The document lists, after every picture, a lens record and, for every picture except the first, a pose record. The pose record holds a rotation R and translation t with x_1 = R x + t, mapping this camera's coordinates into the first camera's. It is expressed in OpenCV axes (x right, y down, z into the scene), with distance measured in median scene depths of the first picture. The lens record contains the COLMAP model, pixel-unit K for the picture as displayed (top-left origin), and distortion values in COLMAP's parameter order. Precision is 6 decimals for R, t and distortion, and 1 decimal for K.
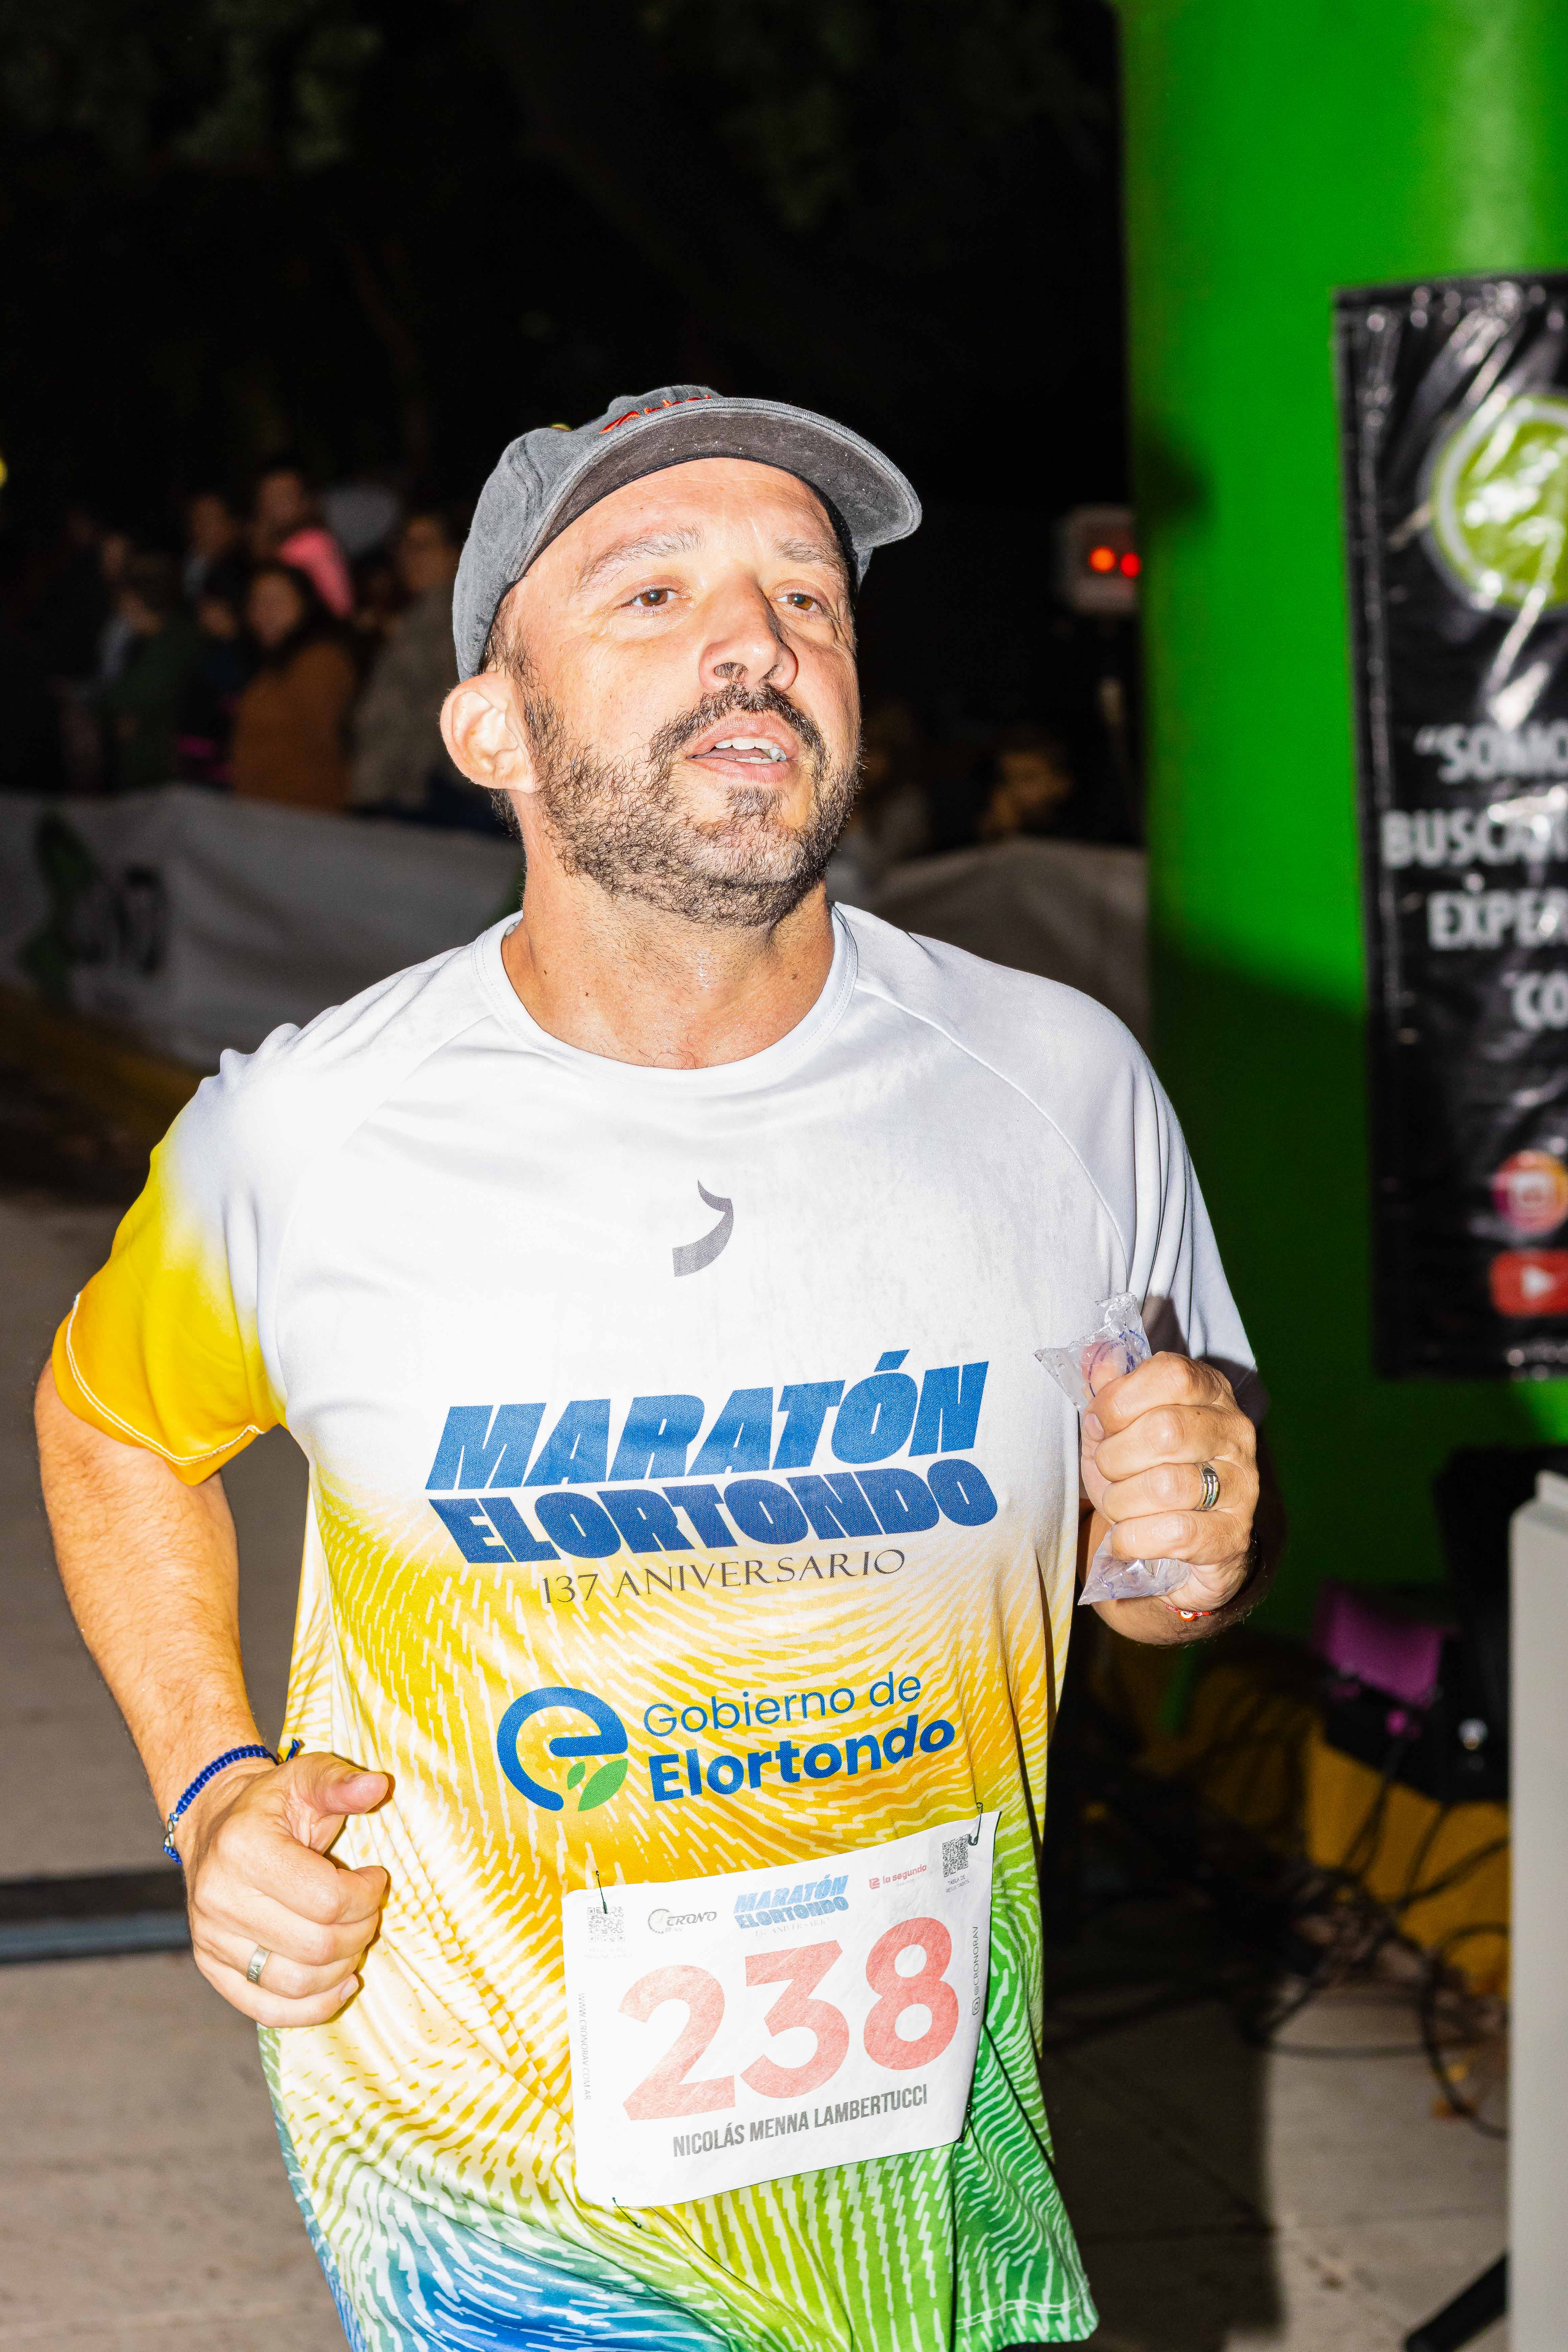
lens RADIAL K [[5564.8, 0, 781.6], [0, 5564.8, 1179.8], [0, 0, 1]] dist [-0.109313, -0.074388]
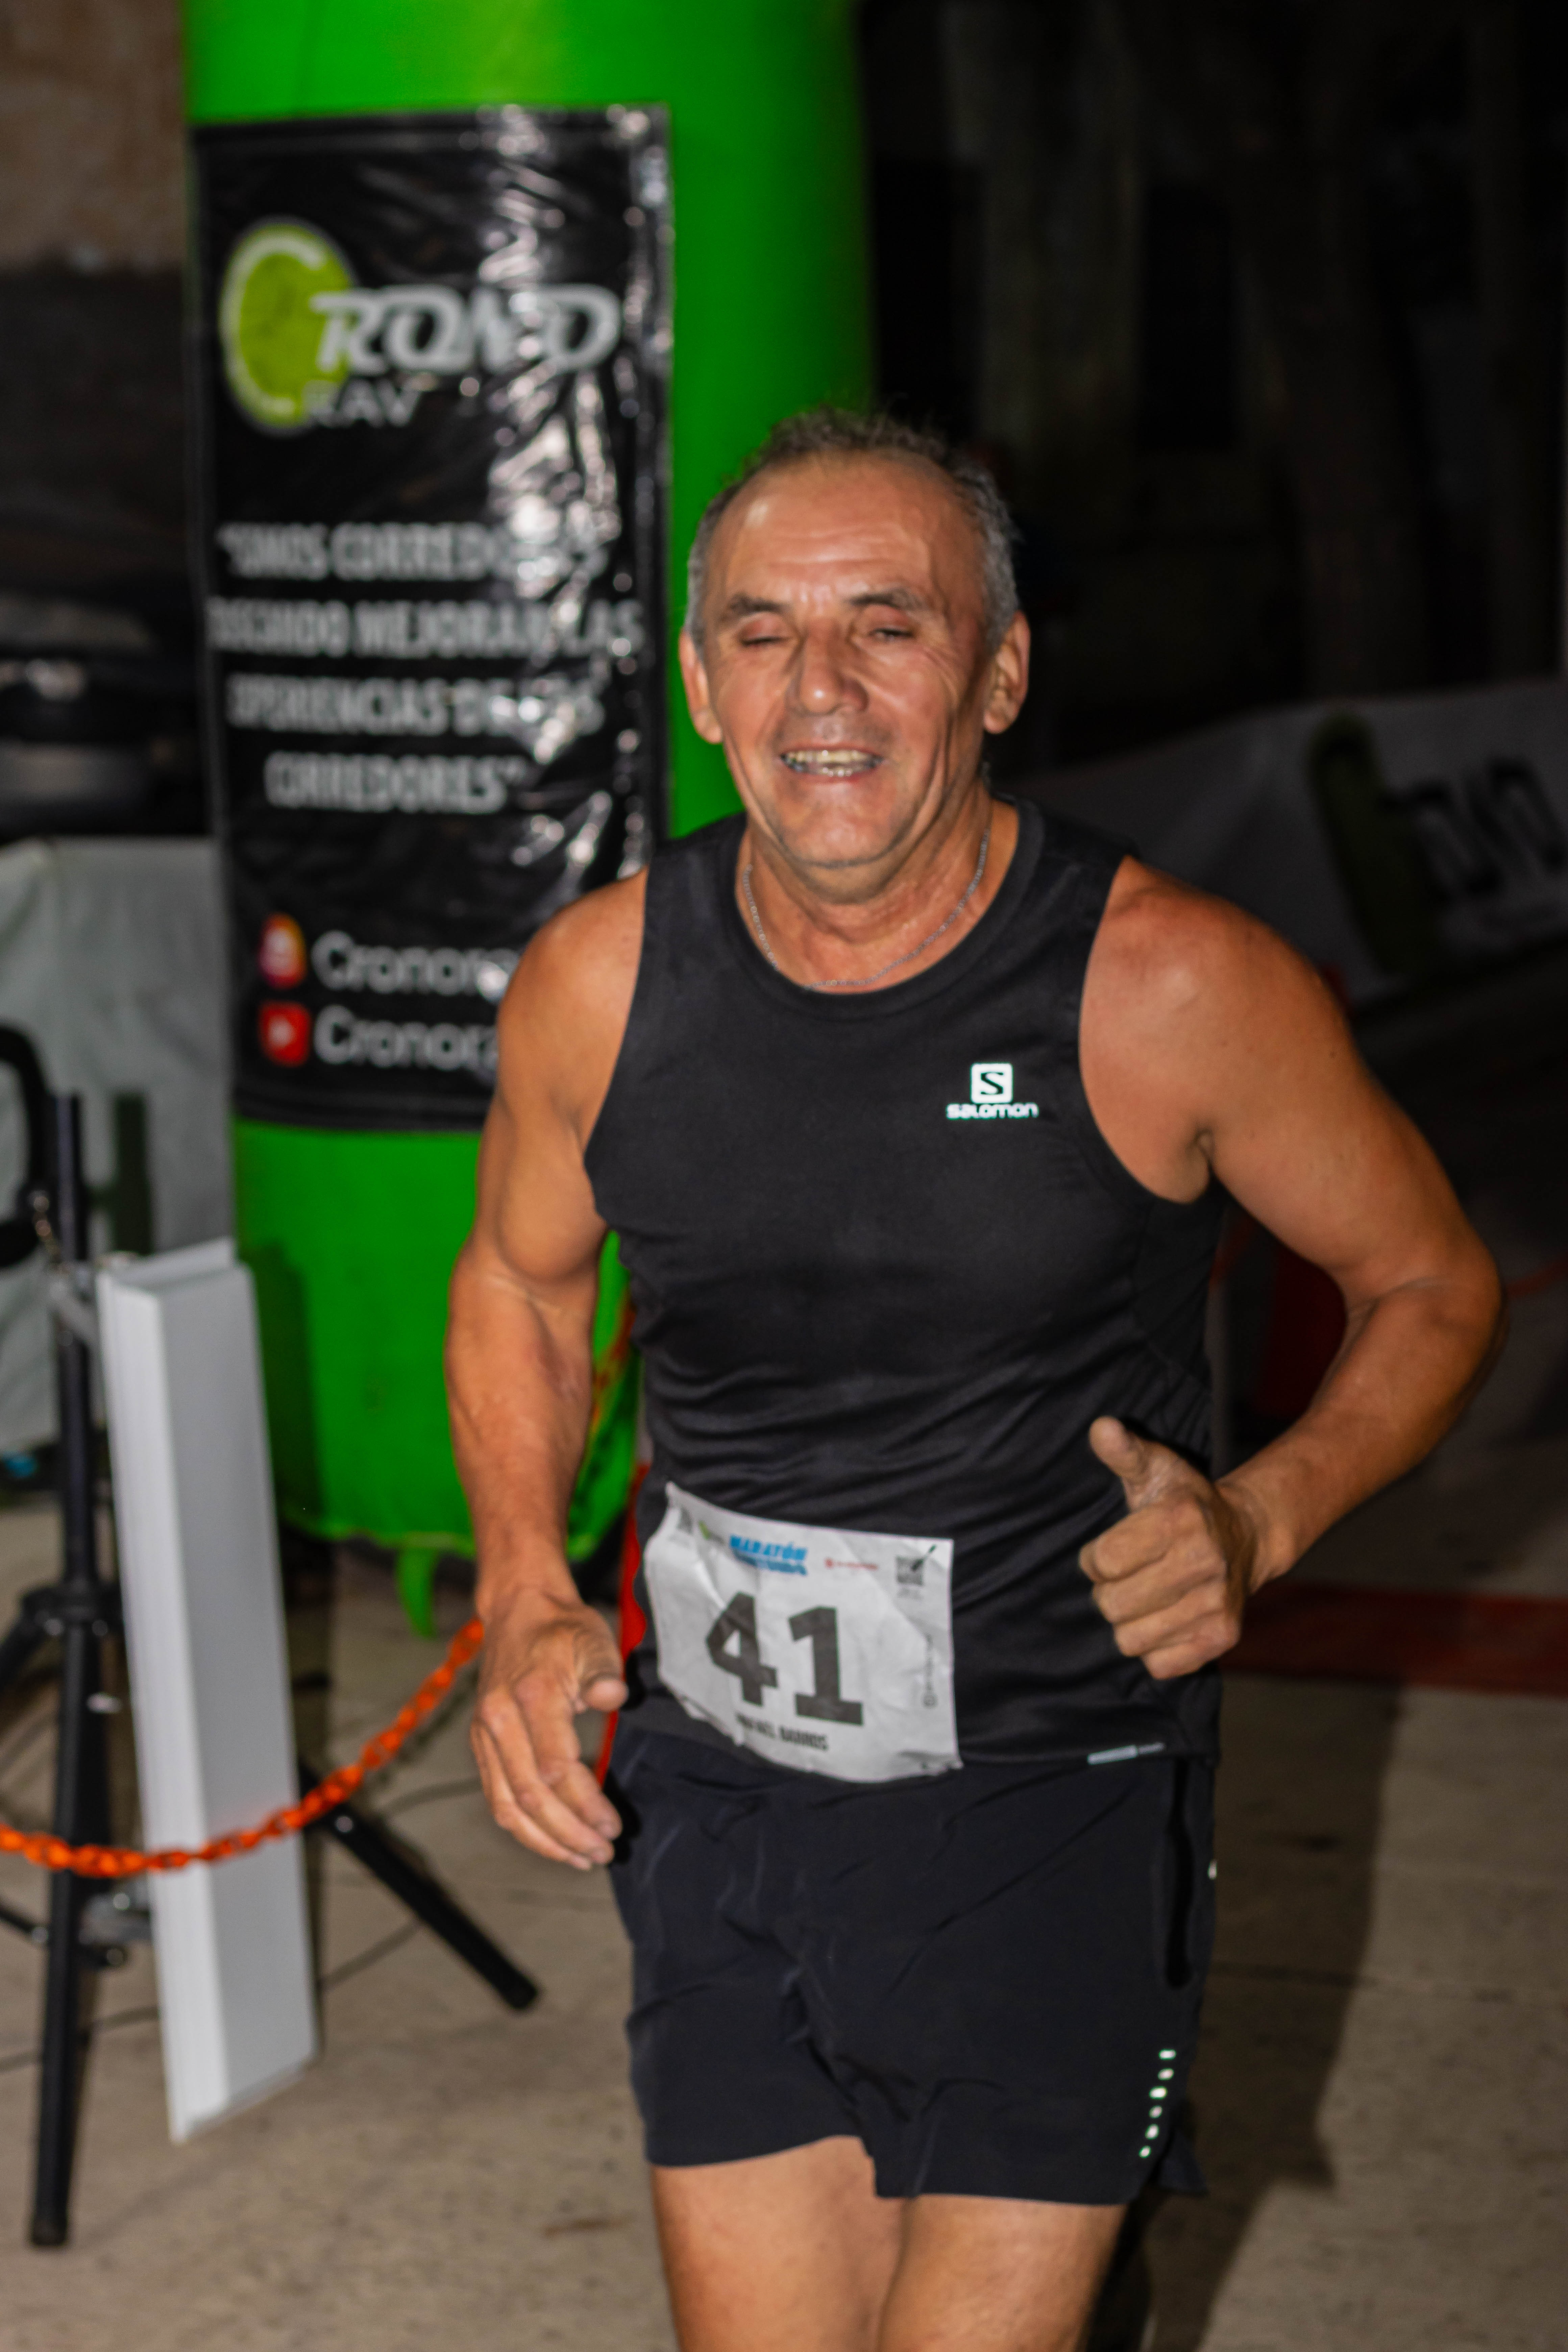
lens RADIAL K [[5528.9, 0, 781.5], [0, 5528.9, 1172.2], [0, 0, 1]] dist [-0.088324, -0.037284]
pose [[0.697234, 0.145595, -0.701902, 0.988211], [-0.110653, 0.989280, 0.095289, -0.070319], [0.708251, 0.011229, 0.705871, 0.292974]]
